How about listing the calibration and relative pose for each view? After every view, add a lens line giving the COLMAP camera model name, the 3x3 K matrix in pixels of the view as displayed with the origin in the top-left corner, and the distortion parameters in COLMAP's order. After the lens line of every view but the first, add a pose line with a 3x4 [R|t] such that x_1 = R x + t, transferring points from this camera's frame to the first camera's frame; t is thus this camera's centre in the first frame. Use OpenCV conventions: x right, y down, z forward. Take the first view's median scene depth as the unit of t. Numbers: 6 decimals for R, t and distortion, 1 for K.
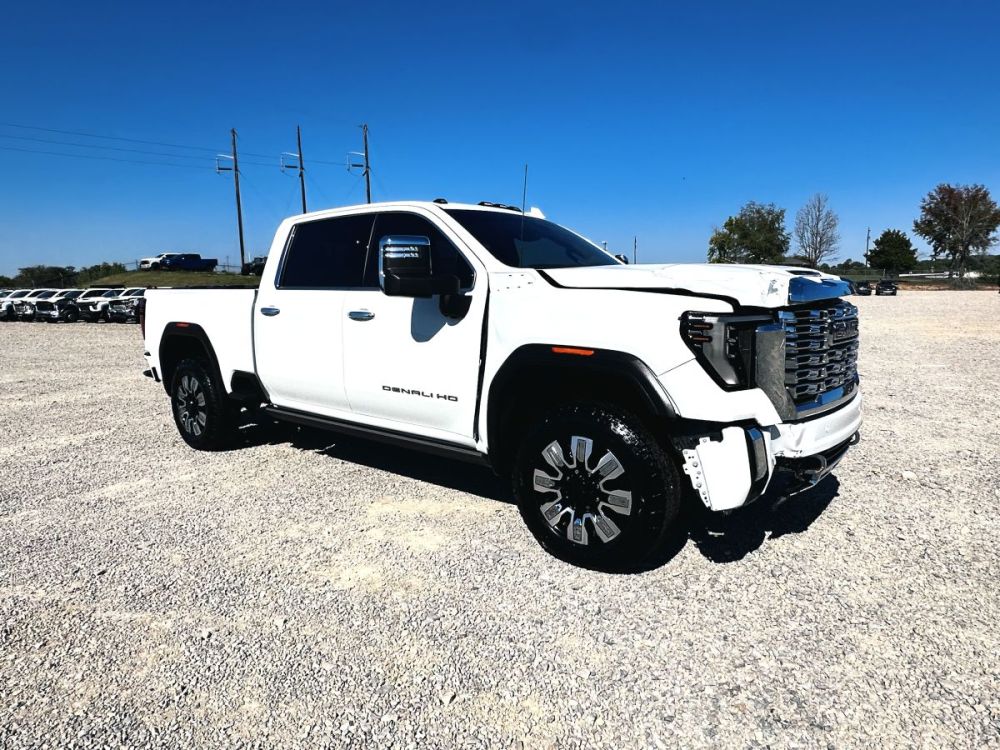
lens RADIAL K [[600.7, 0, 499.6], [0, 600.7, 379.6], [0, 0, 1]] dist [-0.006378, 0.003014]
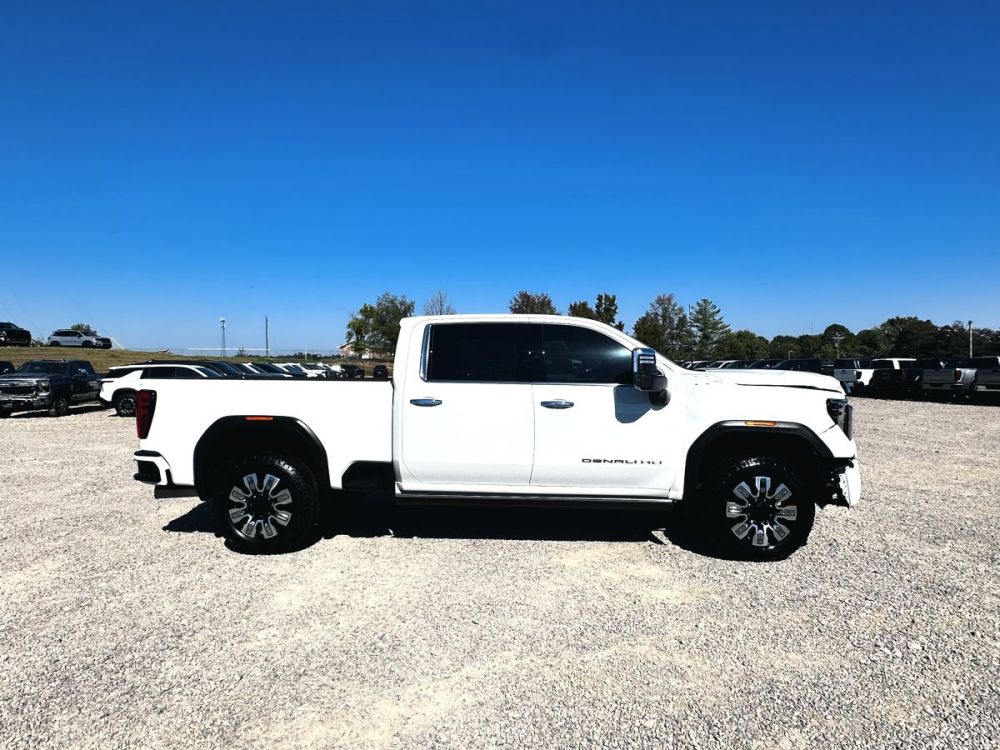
lens RADIAL K [[602.1, 0, 501.4], [0, 602.1, 380.4], [0, 0, 1]] dist [-0.001556, 0.001980]
pose [[0.820466, 0.000275, 0.571695, -1.280624], [0.074768, 0.991359, -0.107780, -0.036477], [-0.566785, 0.131174, 0.813356, 0.047019]]
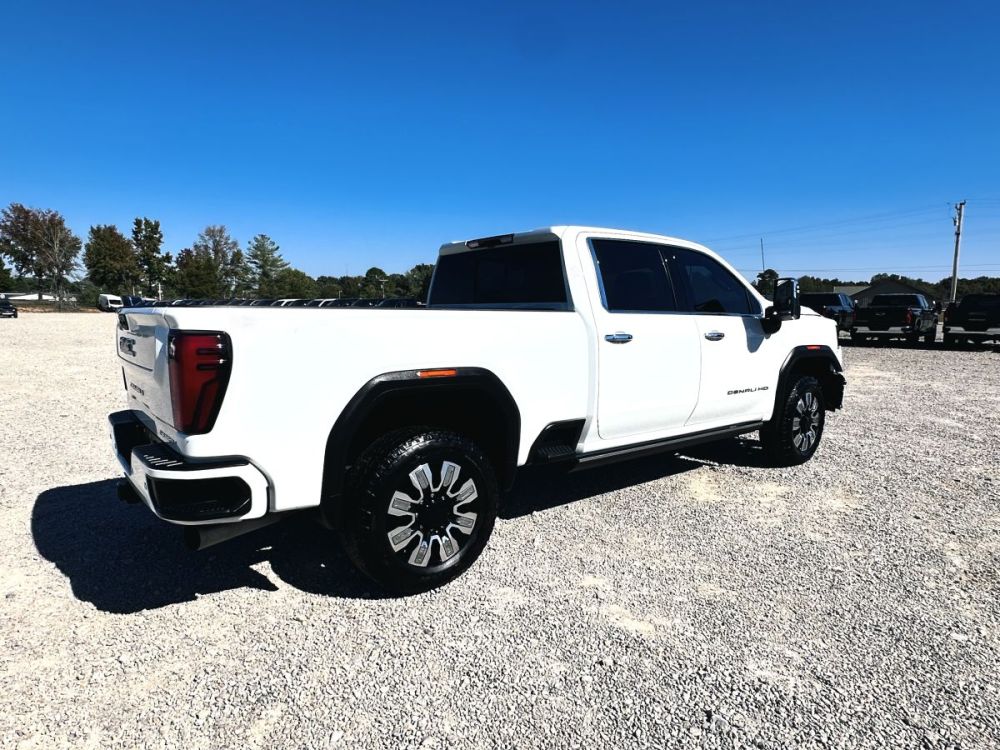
lens RADIAL K [[602.1, 0, 501.4], [0, 602.1, 380.4], [0, 0, 1]] dist [-0.001556, 0.001980]
pose [[0.233000, -0.102903, 0.967017, -1.812352], [0.137161, 0.987923, 0.072079, -0.202525], [-0.962755, 0.115843, 0.244300, 1.400531]]
